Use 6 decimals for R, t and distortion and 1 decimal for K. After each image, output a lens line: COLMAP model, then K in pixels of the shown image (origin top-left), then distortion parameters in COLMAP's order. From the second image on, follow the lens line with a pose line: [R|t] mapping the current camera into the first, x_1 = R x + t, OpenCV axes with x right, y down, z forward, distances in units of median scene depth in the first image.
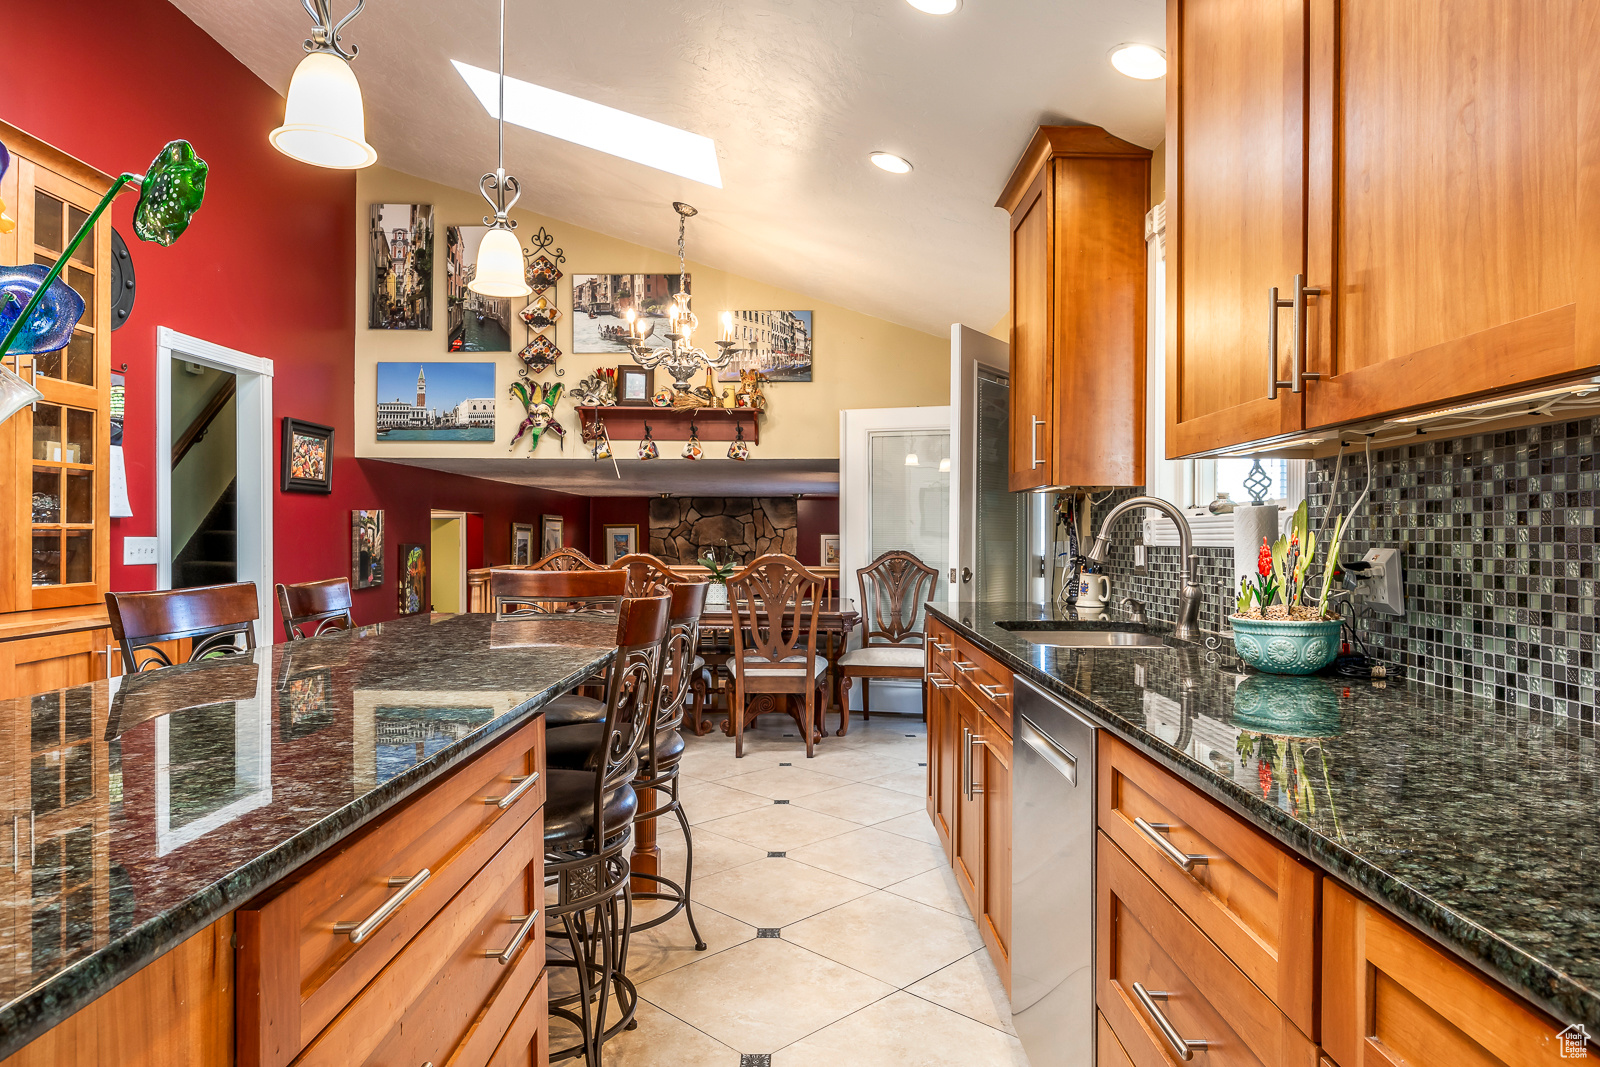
lens RADIAL K [[991.0, 0, 800.0], [0, 991.0, 533.5], [0, 0, 1]] dist [-0.015004, -0.000935]
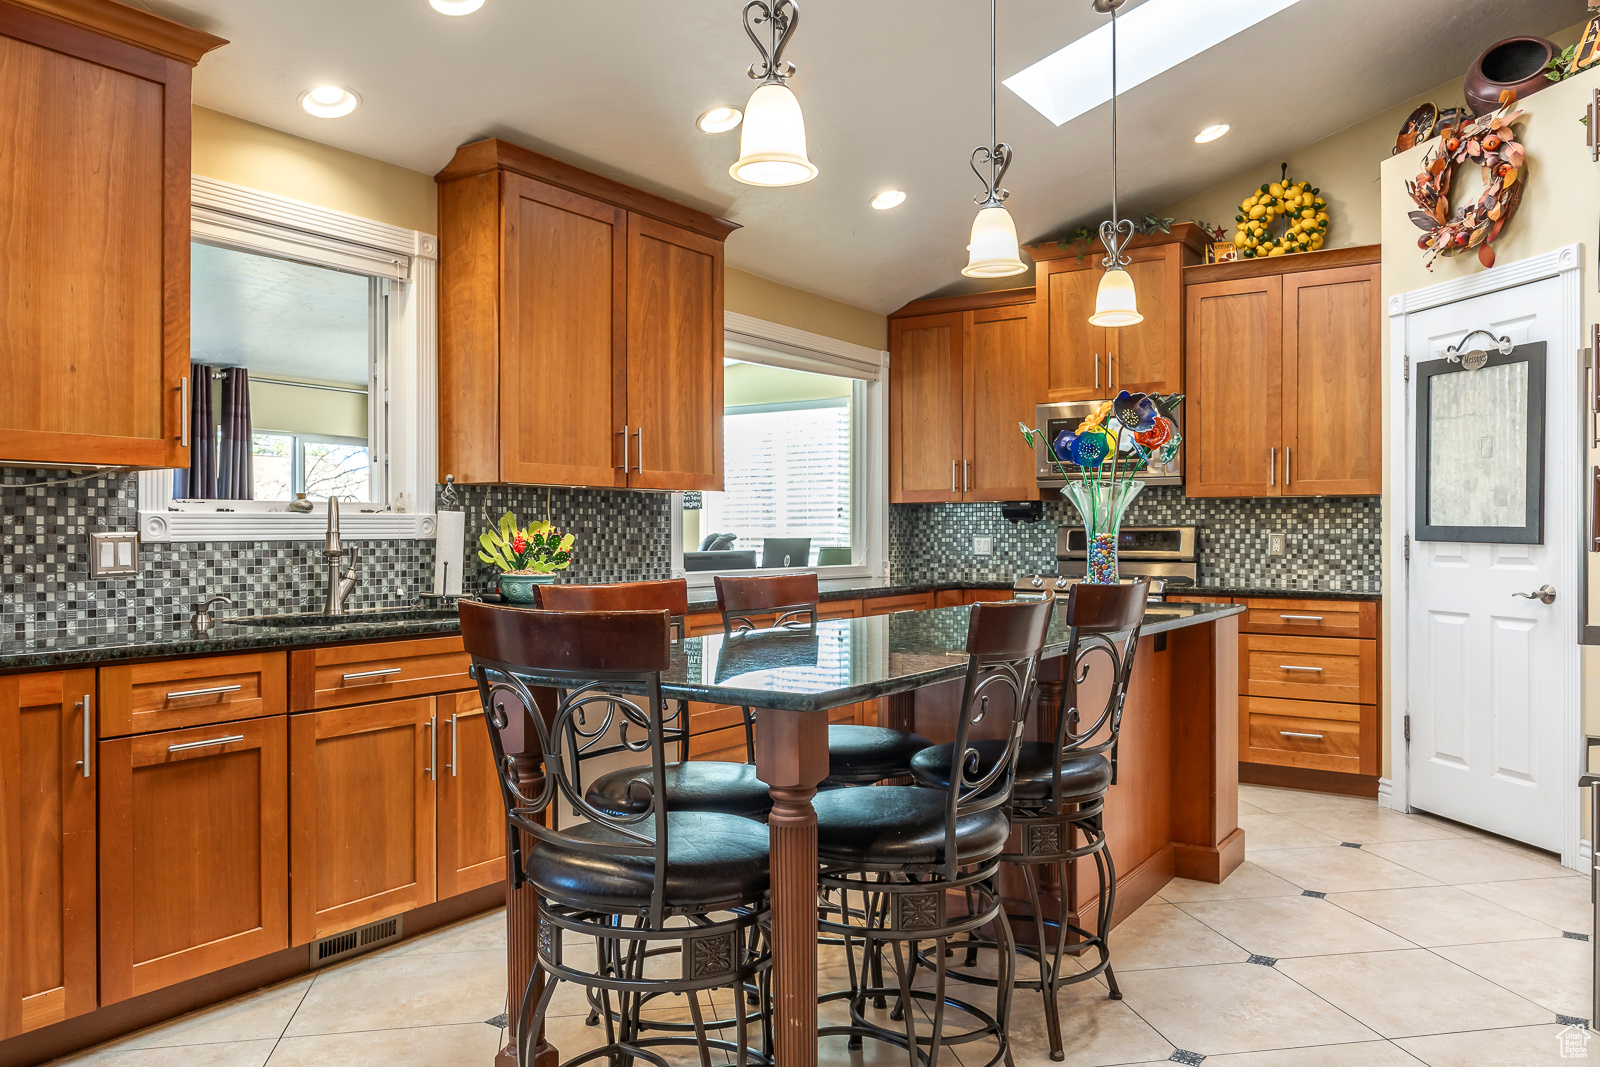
lens RADIAL K [[1167.6, 0, 800.0], [0, 1167.6, 533.5], [0, 0, 1]] dist [-0.022657, -0.005033]
pose [[-0.833655, -0.003075, 0.552276, -0.705448], [-0.002491, 0.999995, 0.001808, 0.001577], [-0.552279, 0.000132, -0.833659, 1.546058]]
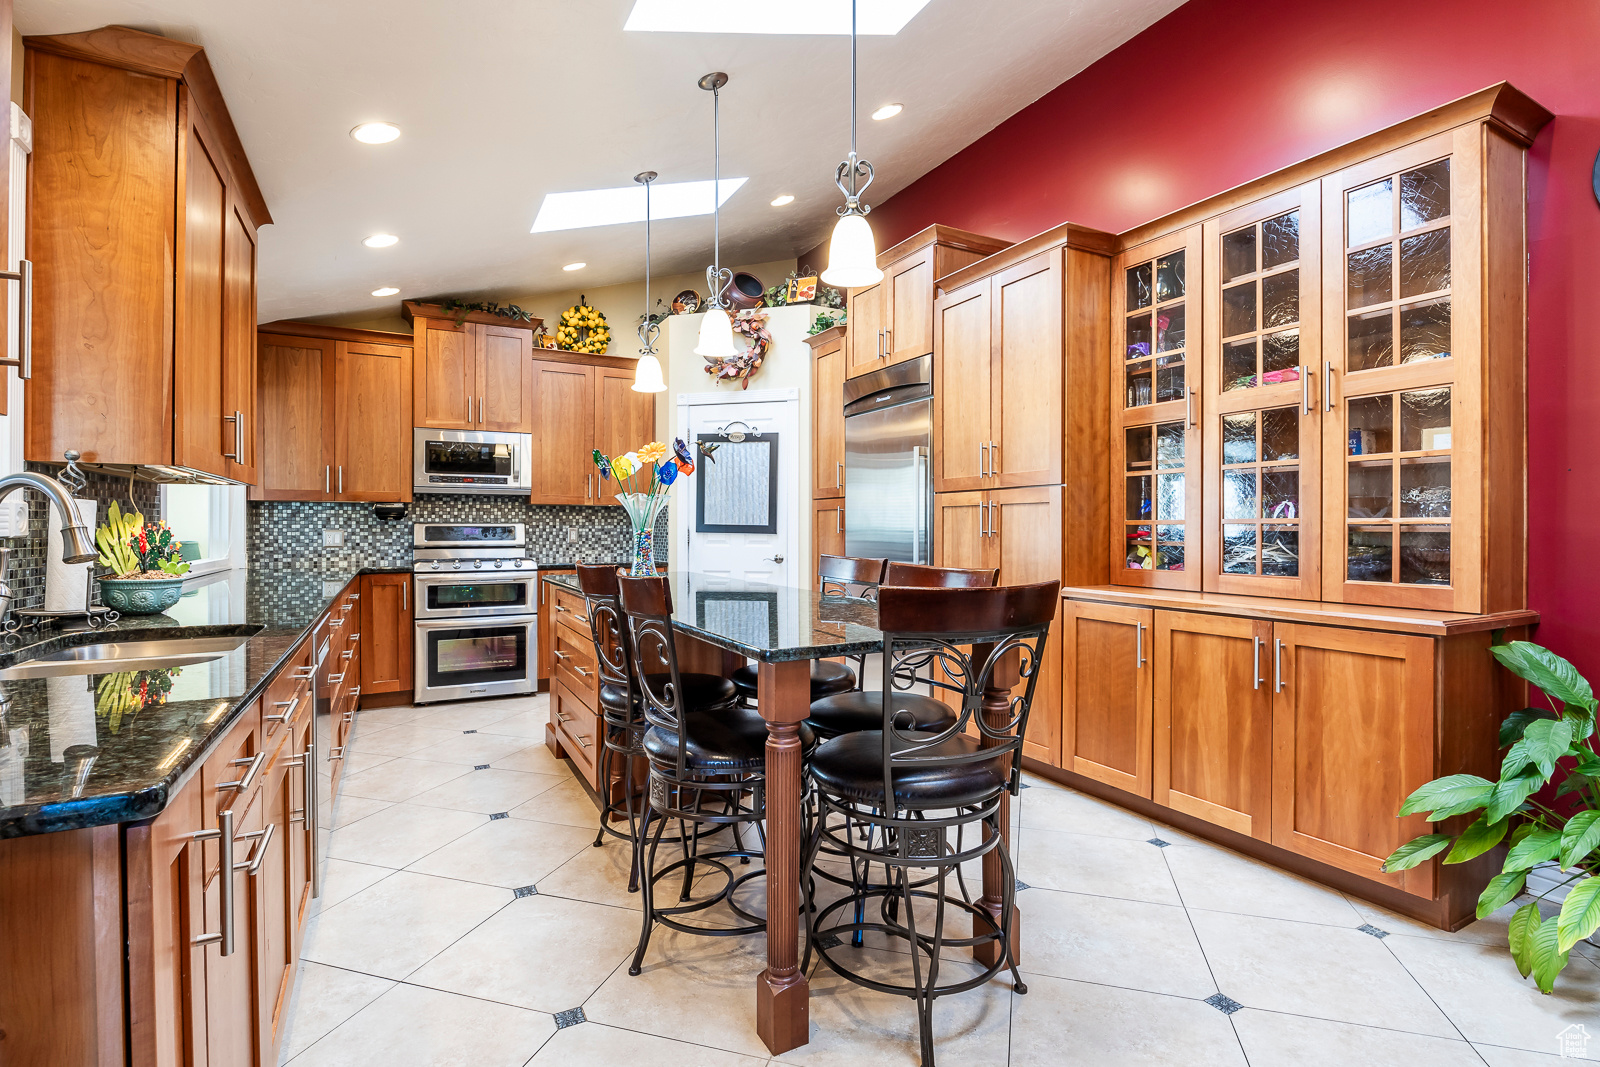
lens RADIAL K [[758.9, 0, 800.0], [0, 758.9, 533.5], [0, 0, 1]] dist [-0.001425, -0.000288]
pose [[-0.873860, 0.000131, -0.486177, 0.107467], [-0.003388, 0.999974, 0.006359, 0.002292], [0.486165, 0.007204, -0.873837, 1.527107]]
